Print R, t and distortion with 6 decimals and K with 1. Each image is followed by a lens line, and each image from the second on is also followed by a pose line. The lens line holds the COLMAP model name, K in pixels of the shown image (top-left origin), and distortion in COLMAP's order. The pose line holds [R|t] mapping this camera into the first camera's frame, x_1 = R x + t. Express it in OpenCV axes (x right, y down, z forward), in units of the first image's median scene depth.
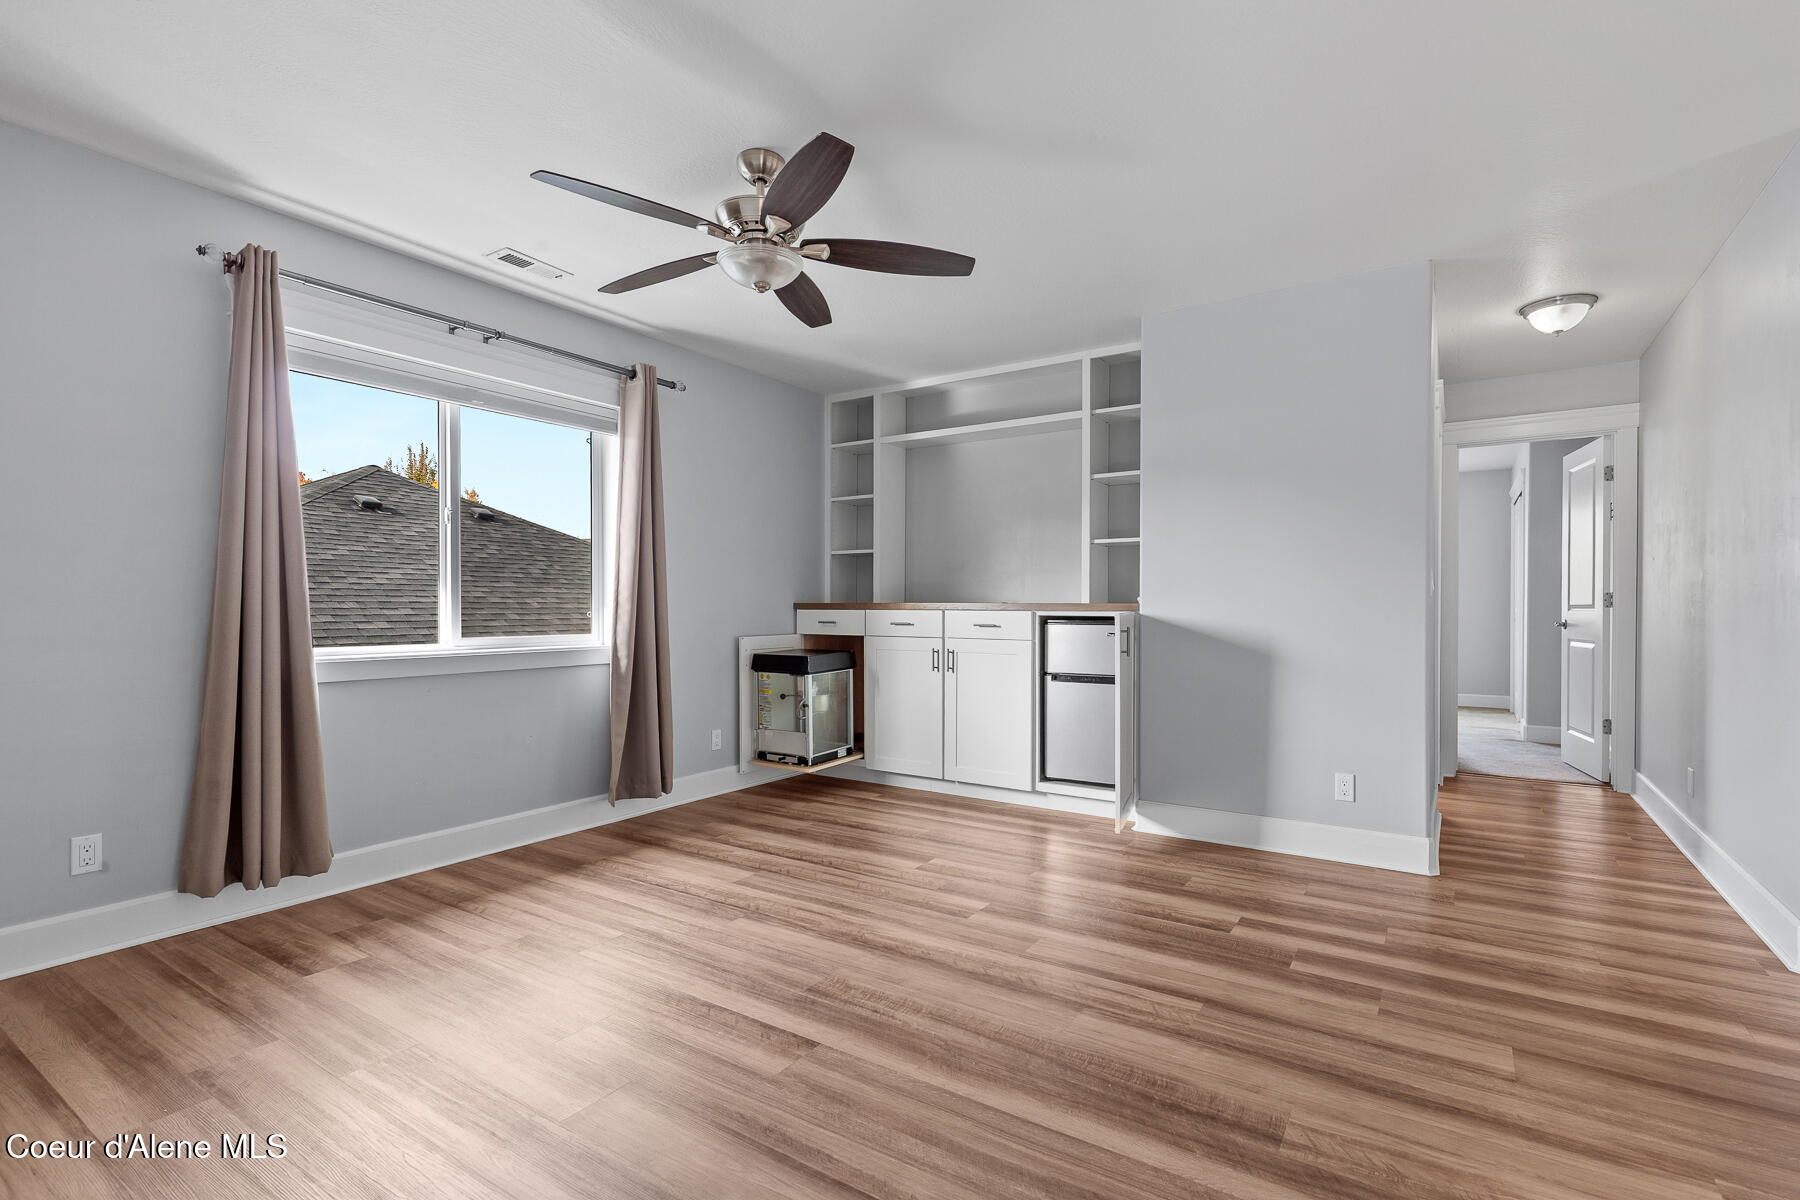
lens RADIAL K [[808.0, 0, 903.2], [0, 808.0, 596.3], [0, 0, 1]] dist [0.006092, -0.000178]
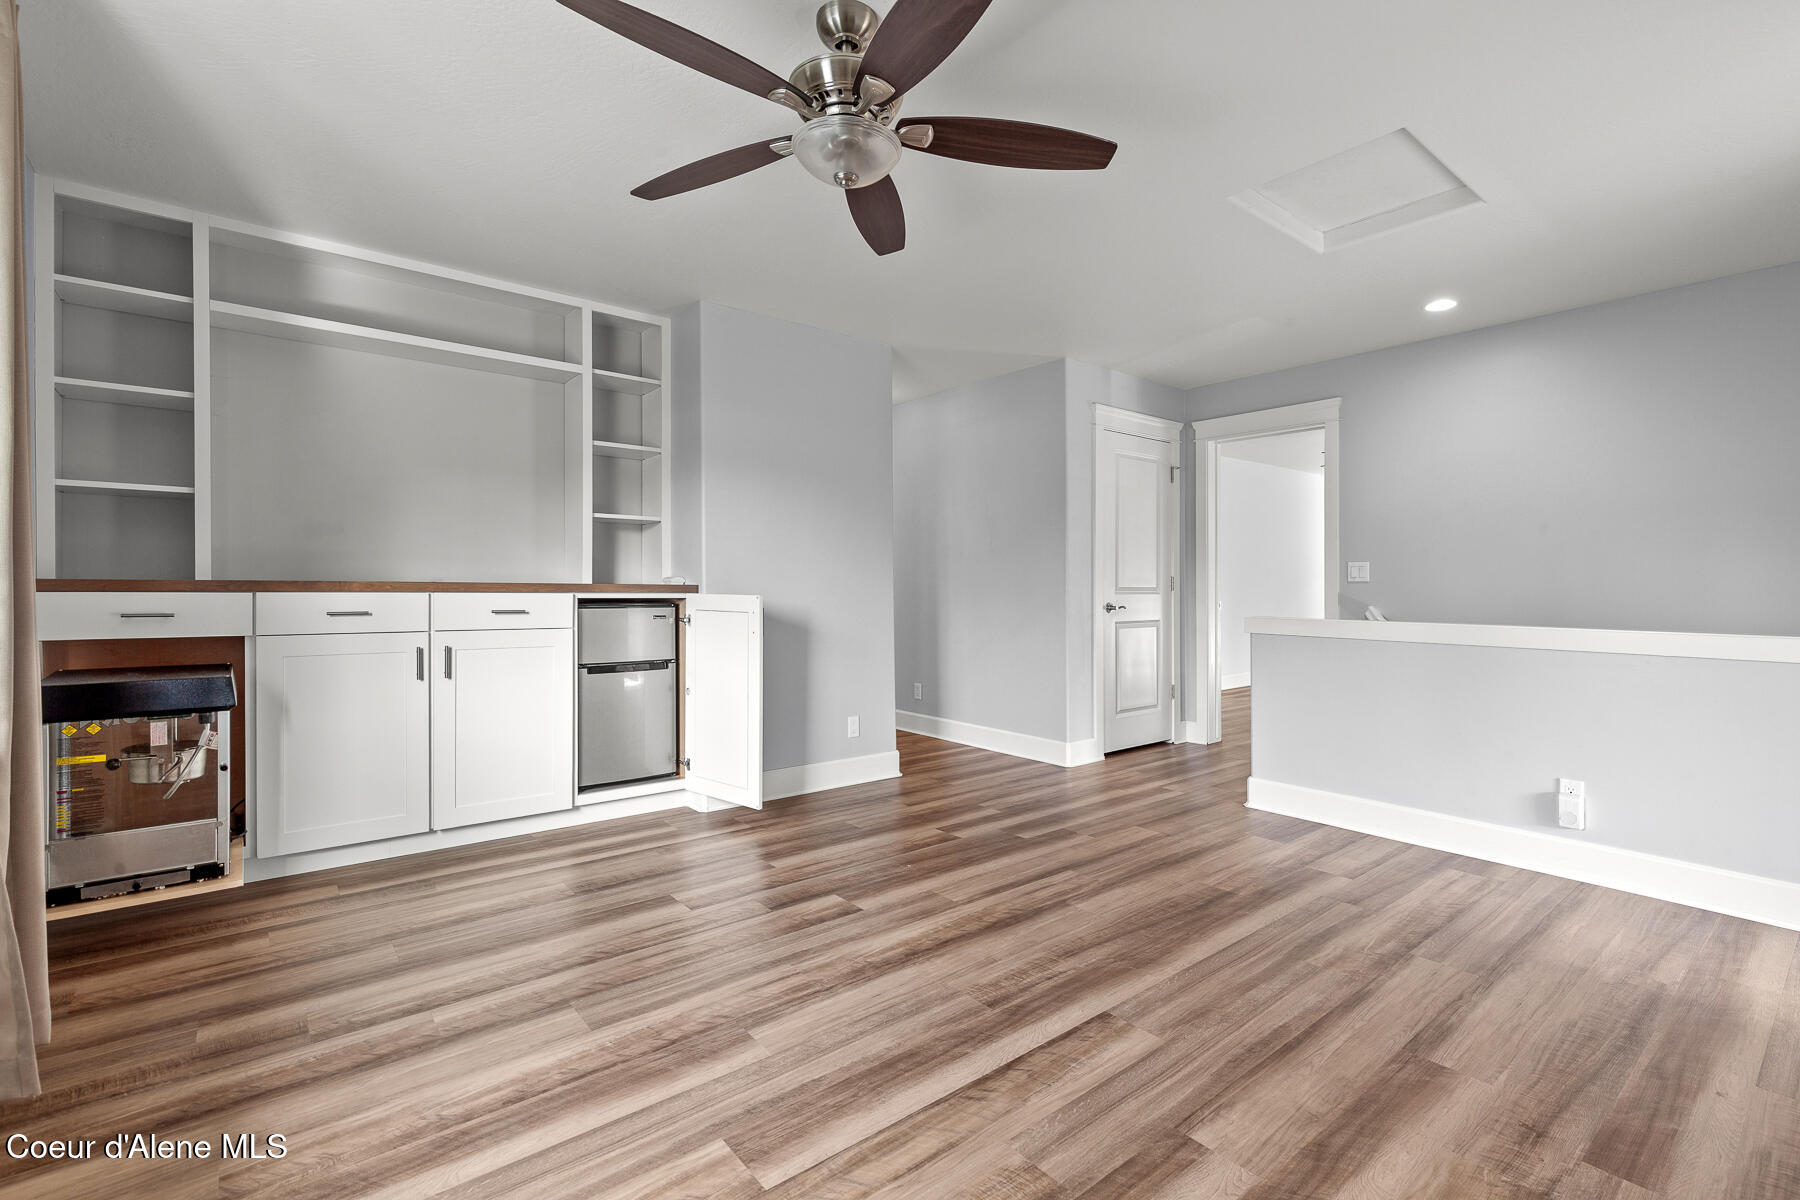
lens RADIAL K [[807.9, 0, 889.5], [0, 807.9, 566.5], [0, 0, 1]] dist [0.011644, -0.000281]
pose [[0.315069, 0.026431, 0.948701, -0.736904], [-0.015962, 0.999618, -0.022548, 0.006210], [-0.948935, -0.008039, 0.315370, 0.580798]]
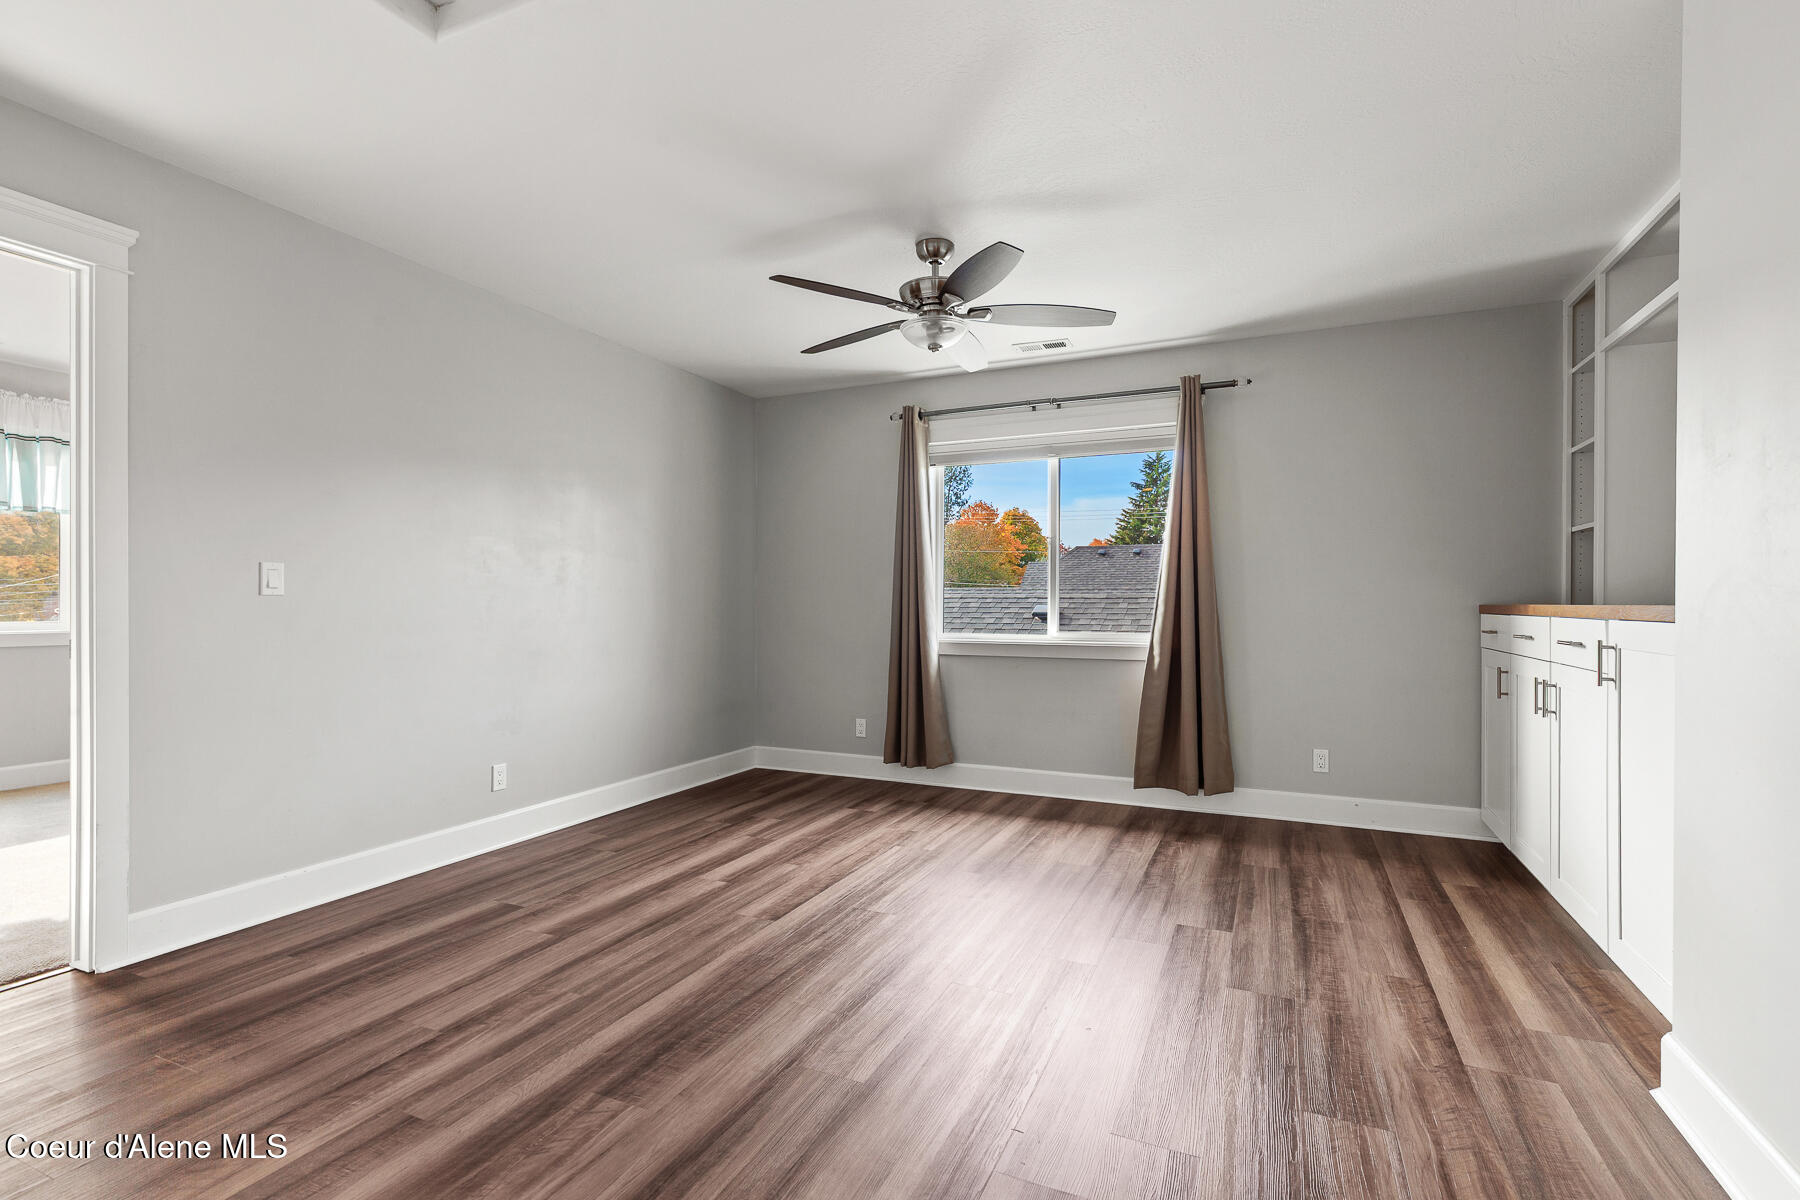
lens RADIAL K [[806.1, 0, 931.3], [0, 806.1, 594.5], [0, 0, 1]] dist [0.002829, -0.000007]
pose [[0.193771, -0.015503, -0.980924, 0.823193], [0.010476, 0.999851, -0.013733, 0.005127], [0.980991, -0.007615, 0.193904, 0.617192]]
